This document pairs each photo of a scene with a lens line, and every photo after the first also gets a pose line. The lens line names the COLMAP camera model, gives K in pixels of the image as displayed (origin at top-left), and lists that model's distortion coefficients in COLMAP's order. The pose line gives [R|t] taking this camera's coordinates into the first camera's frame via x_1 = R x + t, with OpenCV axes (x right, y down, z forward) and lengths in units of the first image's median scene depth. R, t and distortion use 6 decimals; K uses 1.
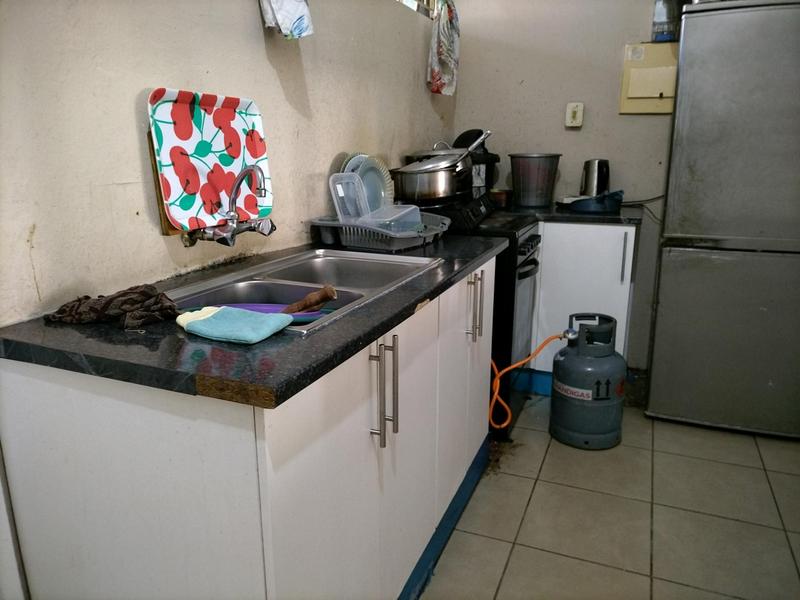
lens RADIAL K [[591.2, 0, 399.1], [0, 591.2, 301.4], [0, 0, 1]] dist [0.029061, -0.029262]
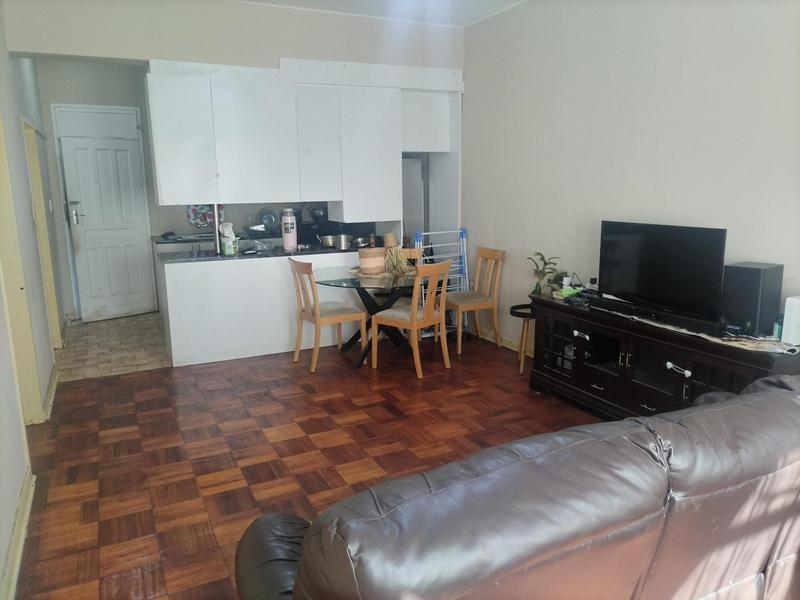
lens RADIAL K [[591.2, 0, 403.5], [0, 591.2, 301.4], [0, 0, 1]] dist [0.029061, -0.029262]
pose [[0.759088, 0.125802, -0.638717, 0.748843], [-0.158097, 0.987402, 0.006588, 0.037306], [0.631499, 0.095978, 0.769413, -0.300160]]
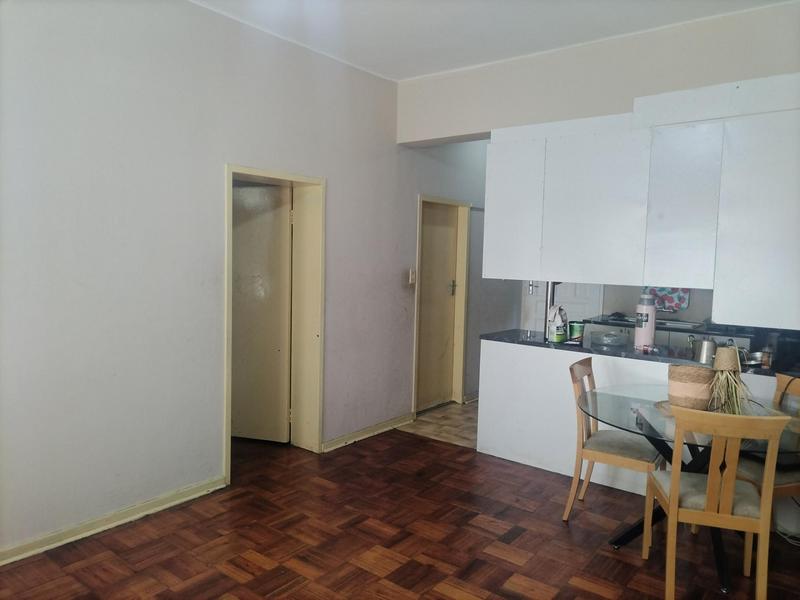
lens RADIAL K [[591.2, 0, 405.3], [0, 591.2, 299.6], [0, 0, 1]] dist [0.029061, -0.029262]
pose [[-0.261822, 0.073217, -0.962335, 0.735739], [-0.268163, 0.952335, 0.145415, -0.055537], [0.927113, 0.296136, -0.229708, 0.052351]]
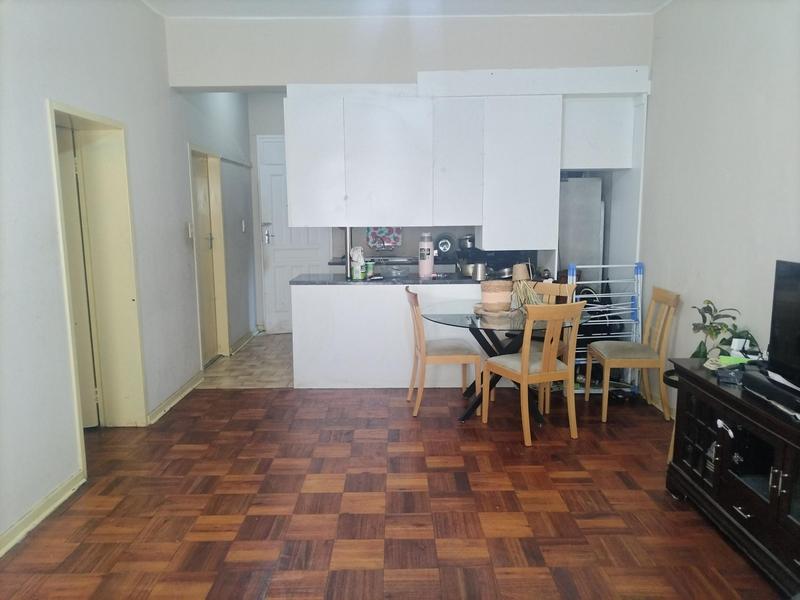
lens RADIAL K [[591.2, 0, 403.6], [0, 591.2, 299.0], [0, 0, 1]] dist [0.029061, -0.029262]
pose [[0.393107, 0.138080, -0.909066, 0.770829], [-0.228755, 0.972262, 0.048759, 0.000672], [0.890583, 0.188786, 0.413789, -0.140845]]
